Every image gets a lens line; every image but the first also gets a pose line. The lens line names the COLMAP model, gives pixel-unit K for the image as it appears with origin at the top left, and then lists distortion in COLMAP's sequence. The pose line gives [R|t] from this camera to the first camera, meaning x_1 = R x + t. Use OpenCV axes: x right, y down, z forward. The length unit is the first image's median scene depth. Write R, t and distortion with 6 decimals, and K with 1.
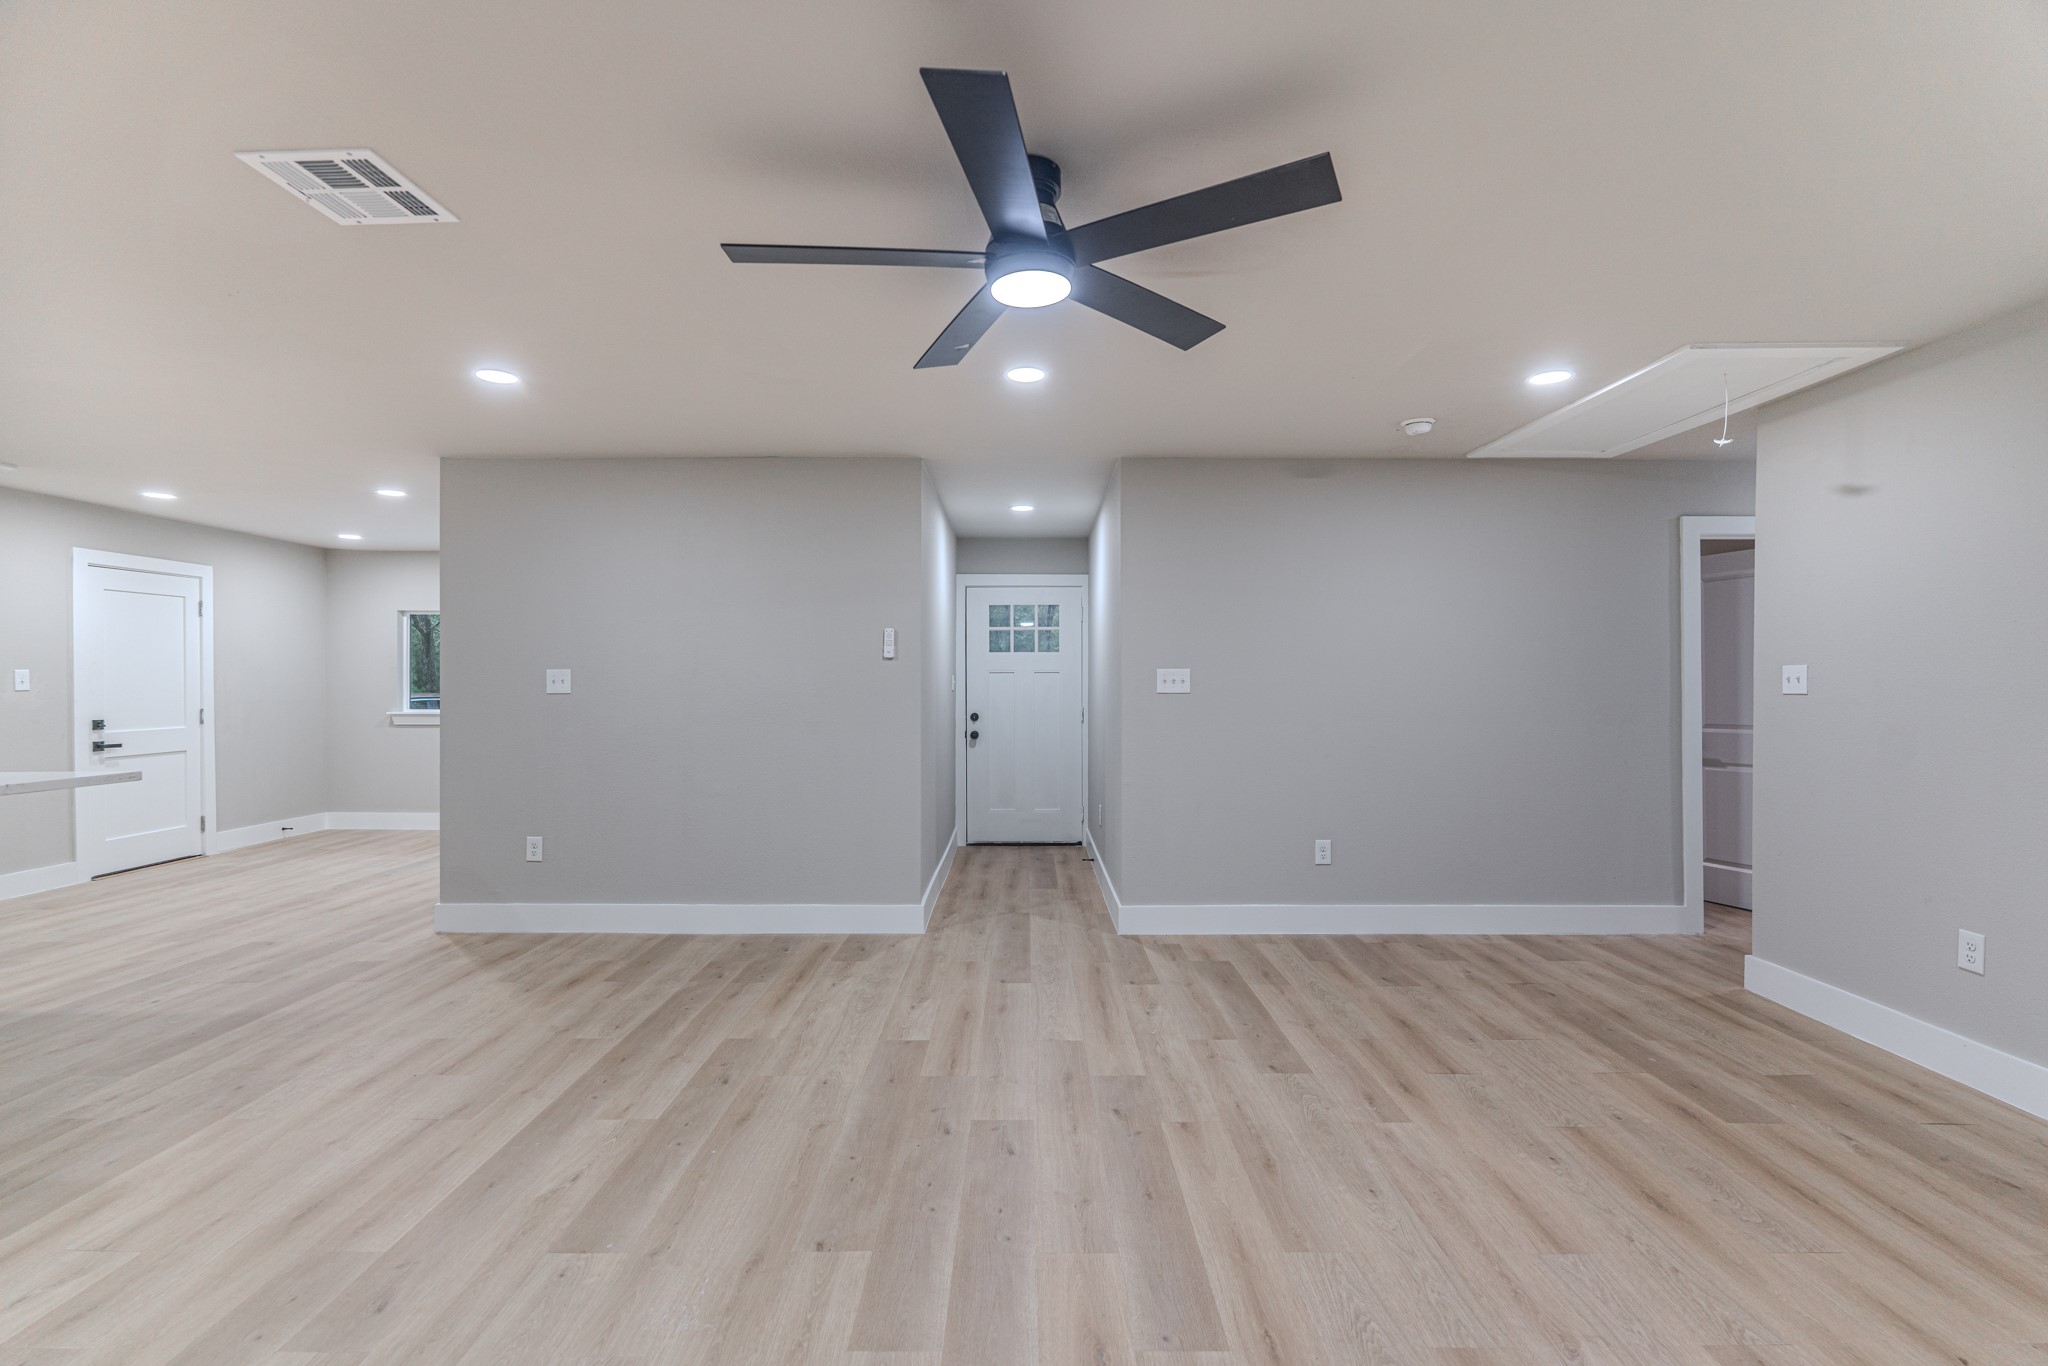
lens RADIAL K [[932.0, 0, 1039.2], [0, 932.0, 690.1], [0, 0, 1]] dist [-0.008154, -0.000074]
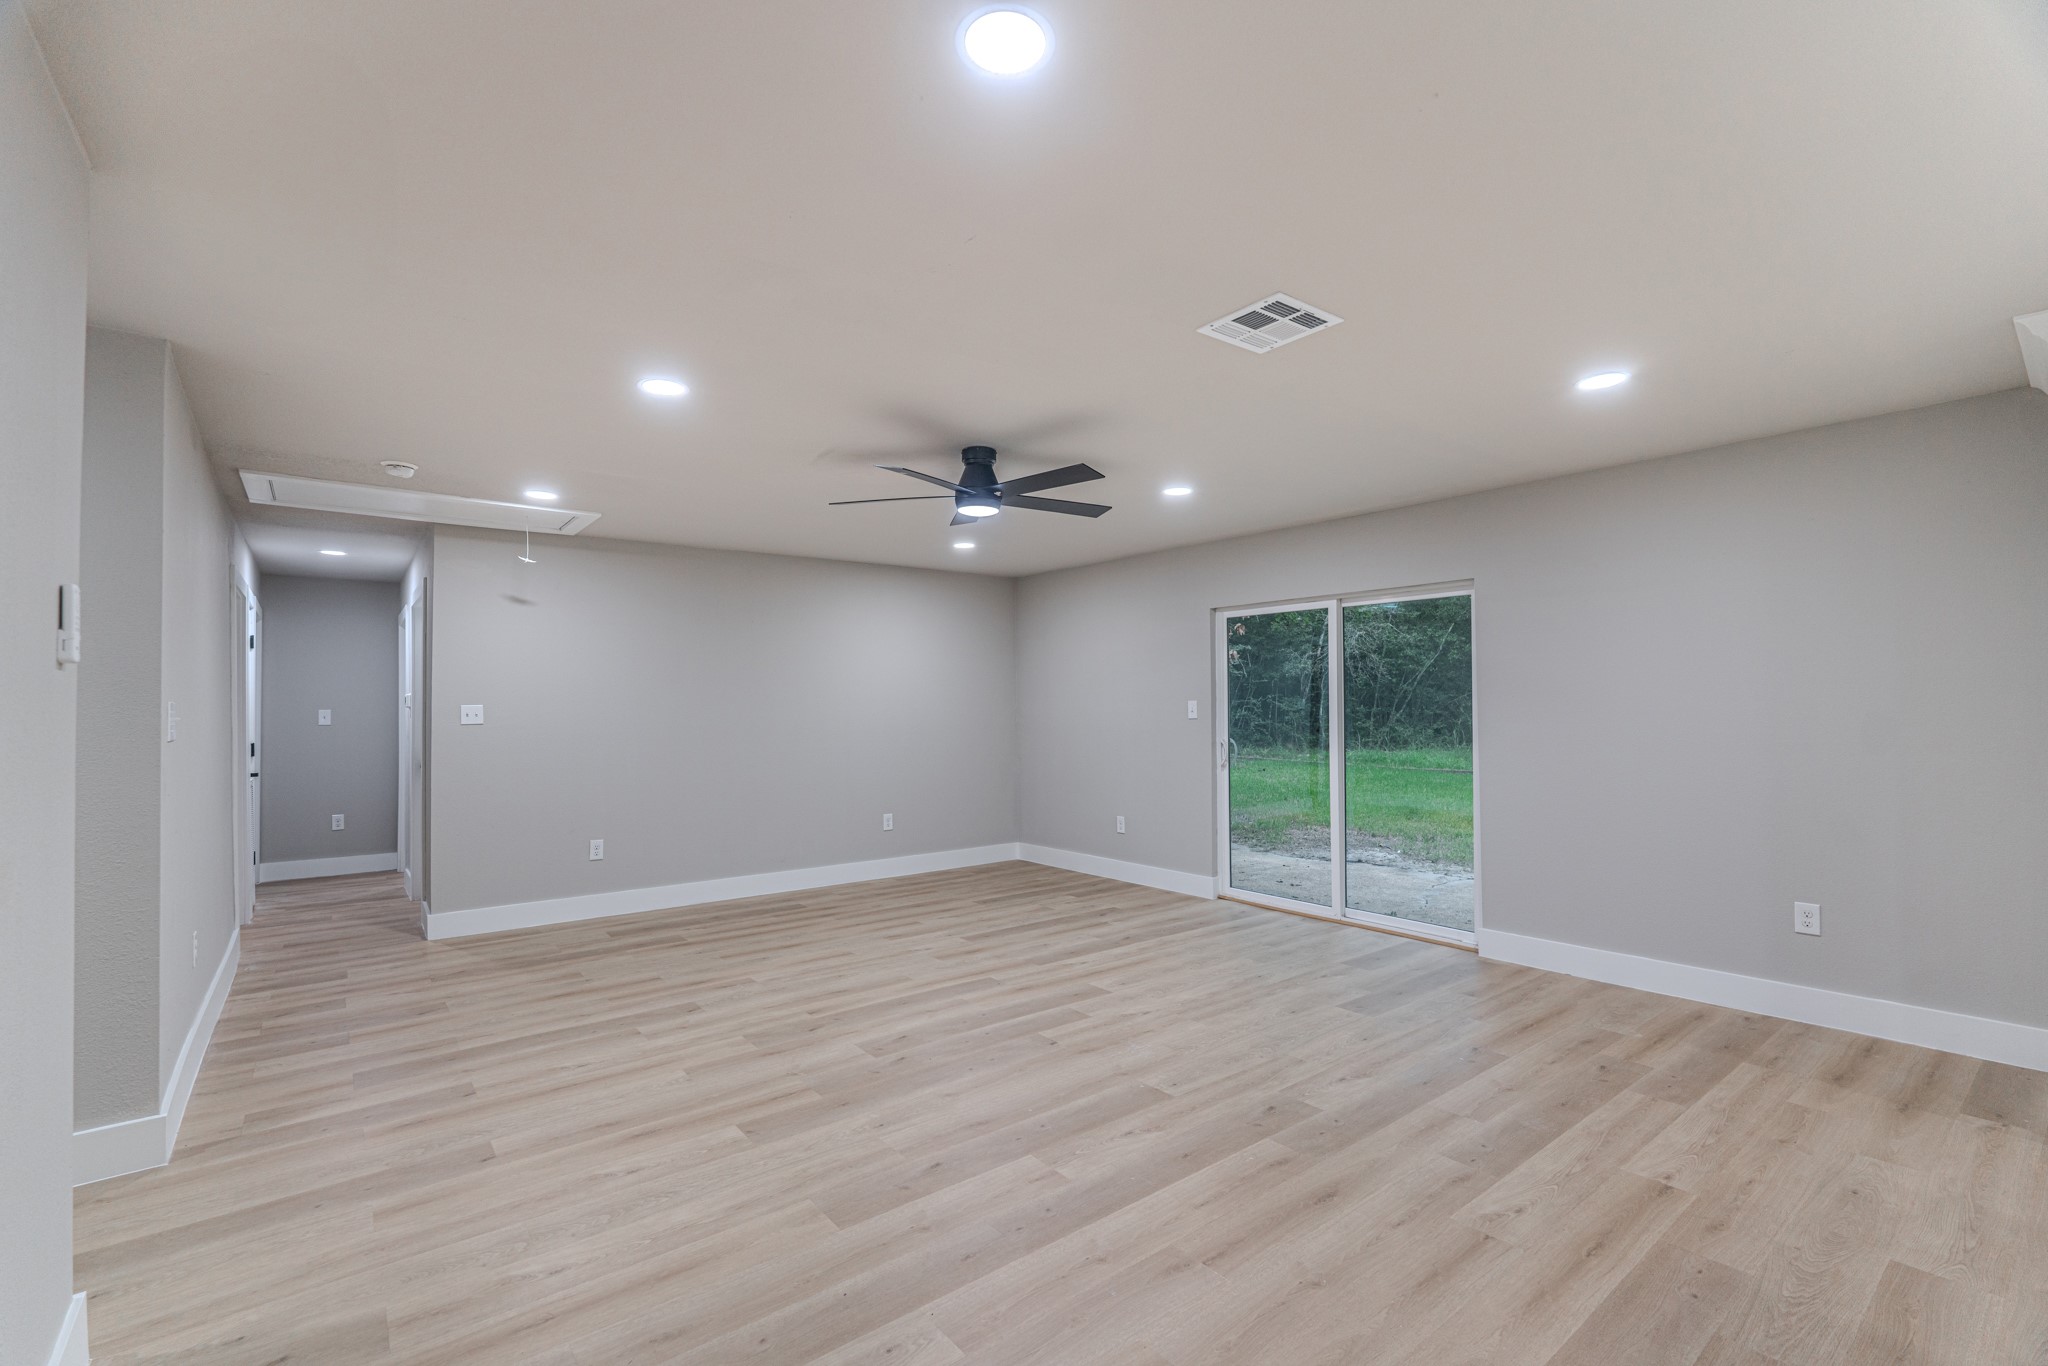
lens RADIAL K [[887.0, 0, 1033.8], [0, 887.0, 683.5], [0, 0, 1]] dist [-0.006434, -0.000058]
pose [[-0.621822, 0.027643, 0.782671, -0.799351], [0.018721, 0.999616, -0.020432, -0.013092], [-0.782935, 0.001947, -0.622101, 1.085665]]
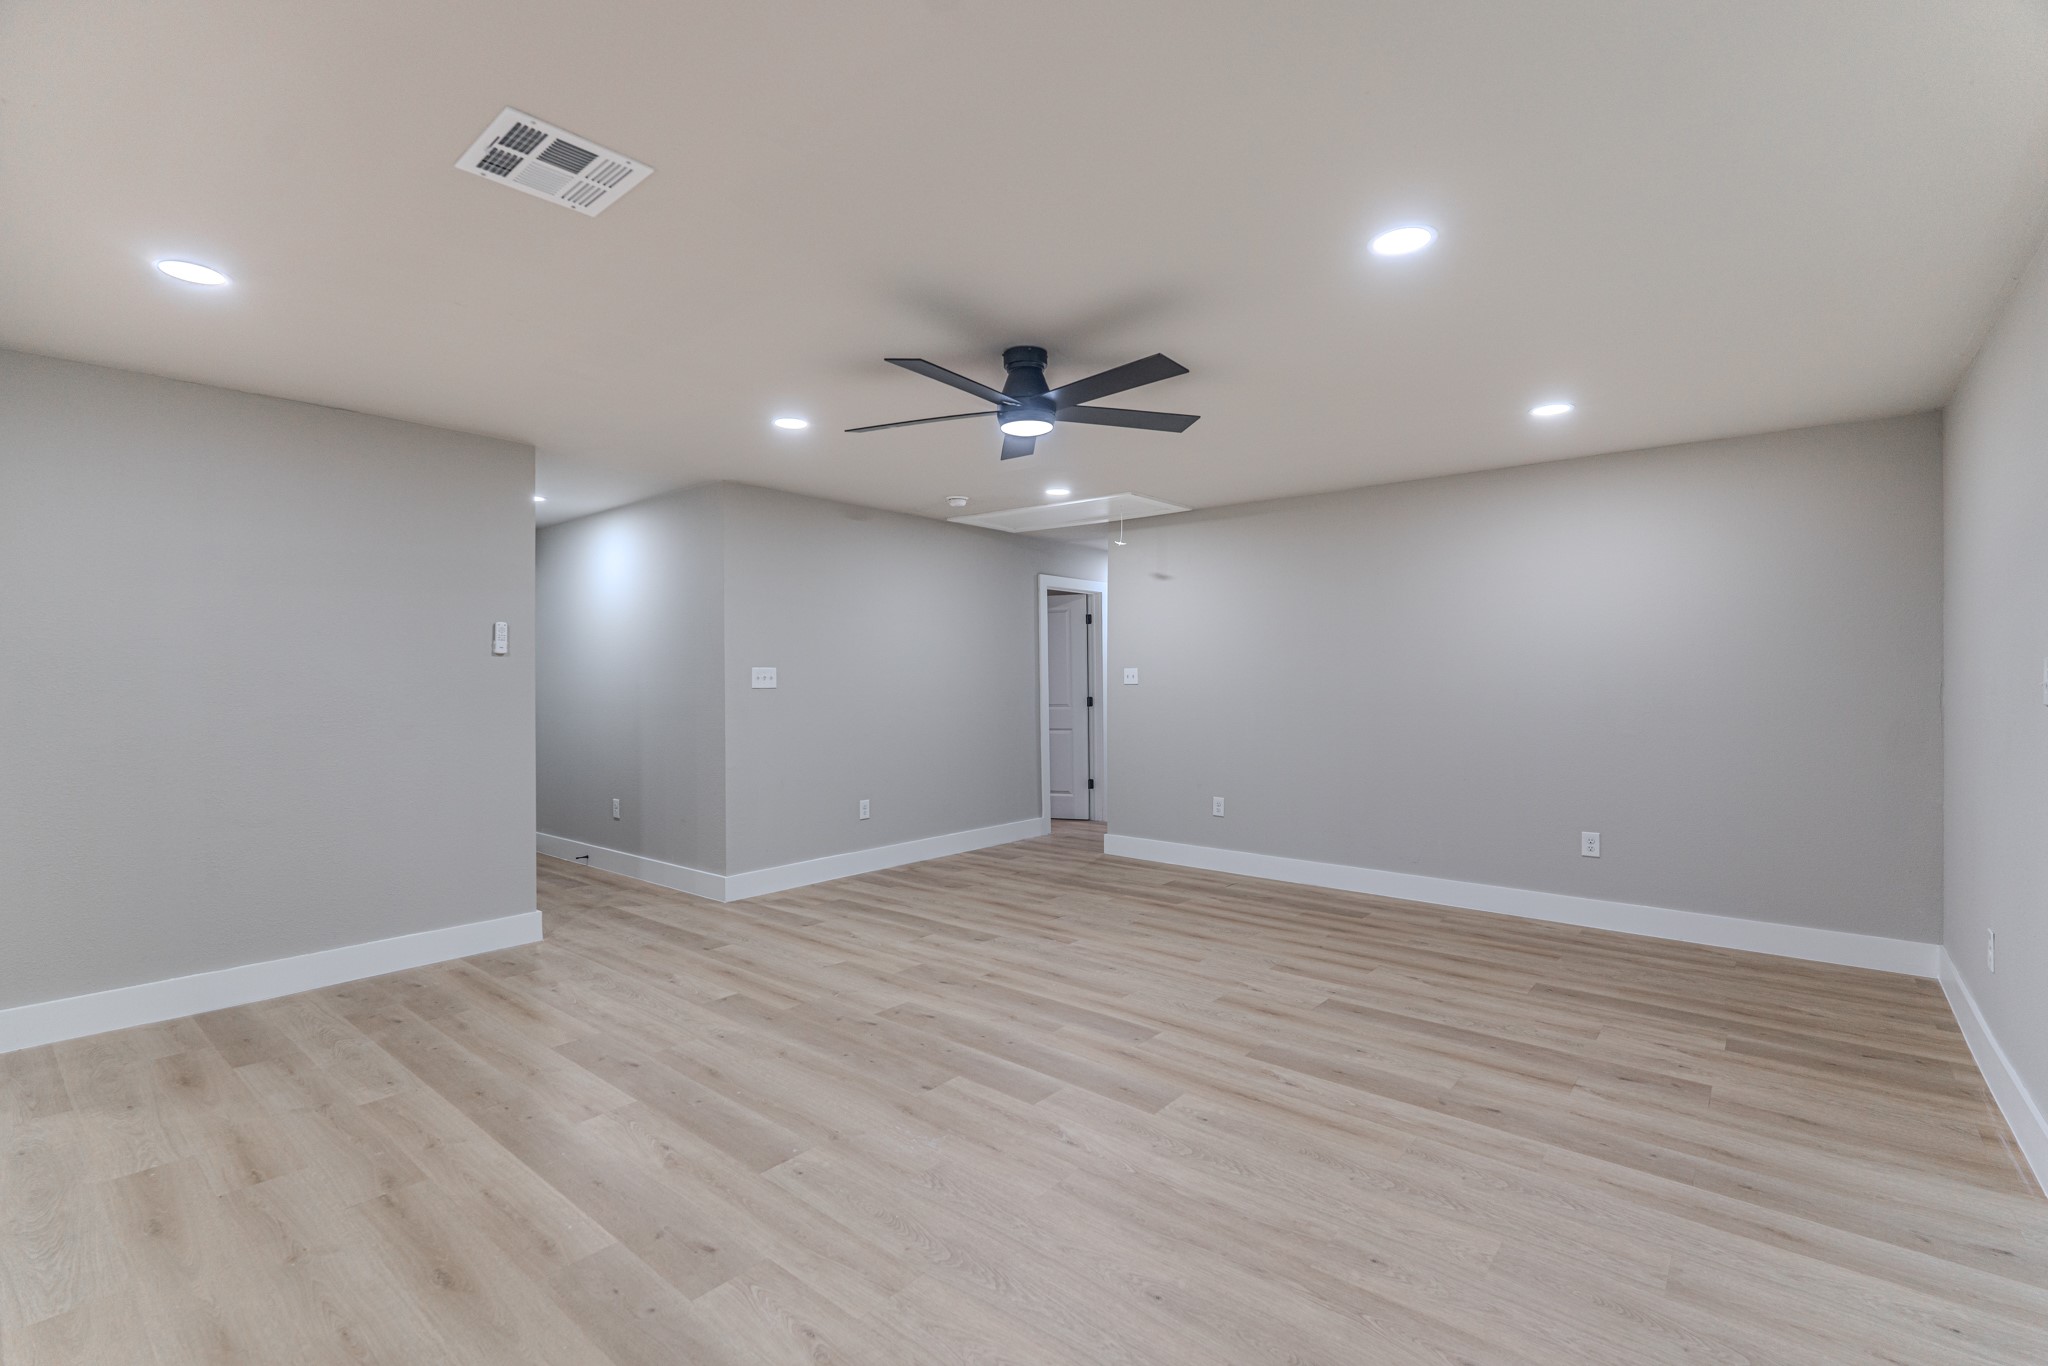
lens RADIAL K [[915.6, 0, 1035.4], [0, 915.6, 681.8], [0, 0, 1]] dist [-0.003816, 0.000271]
pose [[0.635577, -0.004202, 0.772026, -0.626473], [0.010388, 0.999941, -0.003110, 0.003334], [-0.771968, 0.009996, 0.635583, 0.006657]]
